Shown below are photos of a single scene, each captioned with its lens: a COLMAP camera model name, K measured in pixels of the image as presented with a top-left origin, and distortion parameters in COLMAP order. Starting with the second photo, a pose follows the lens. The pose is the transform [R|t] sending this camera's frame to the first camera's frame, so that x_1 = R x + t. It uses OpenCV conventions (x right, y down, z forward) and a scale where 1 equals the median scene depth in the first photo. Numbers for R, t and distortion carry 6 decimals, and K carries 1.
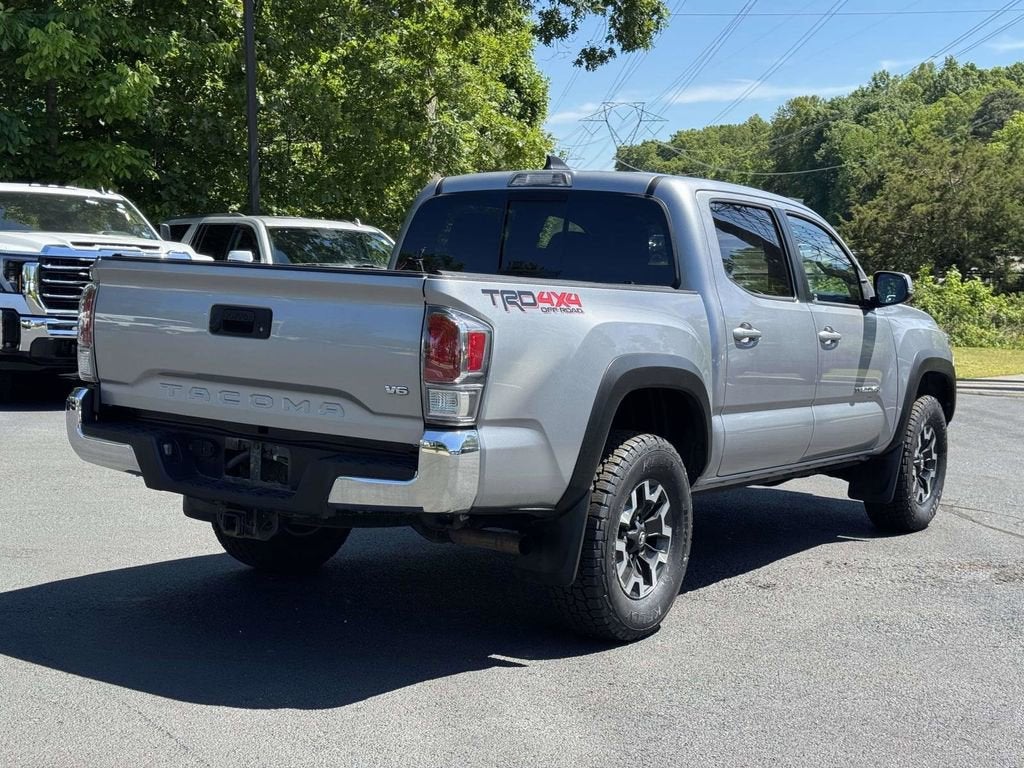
lens RADIAL K [[1429.0, 0, 512.0], [0, 1429.0, 384.0], [0, 0, 1]] dist [0.107443, -0.021179]
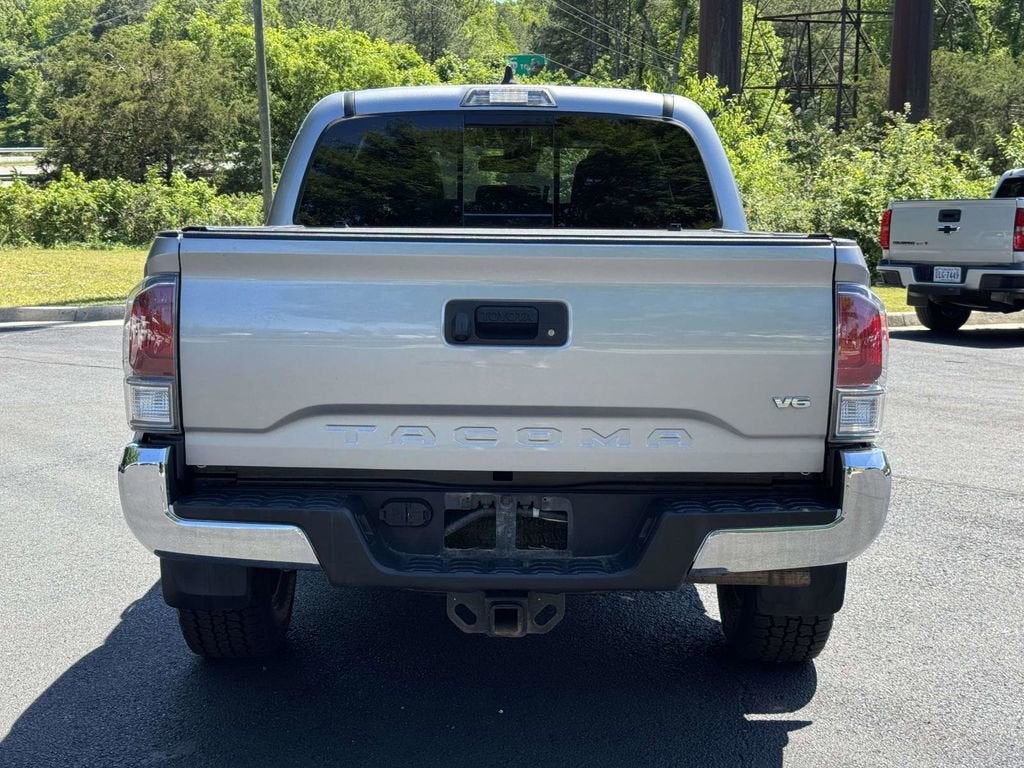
lens RADIAL K [[1429.0, 0, 512.0], [0, 1429.0, 384.0], [0, 0, 1]] dist [0.107443, -0.021179]
pose [[0.827971, -0.108068, 0.550259, -0.409819], [0.068923, 0.993427, 0.091396, -0.055906], [-0.556519, -0.037748, 0.829977, 0.323354]]
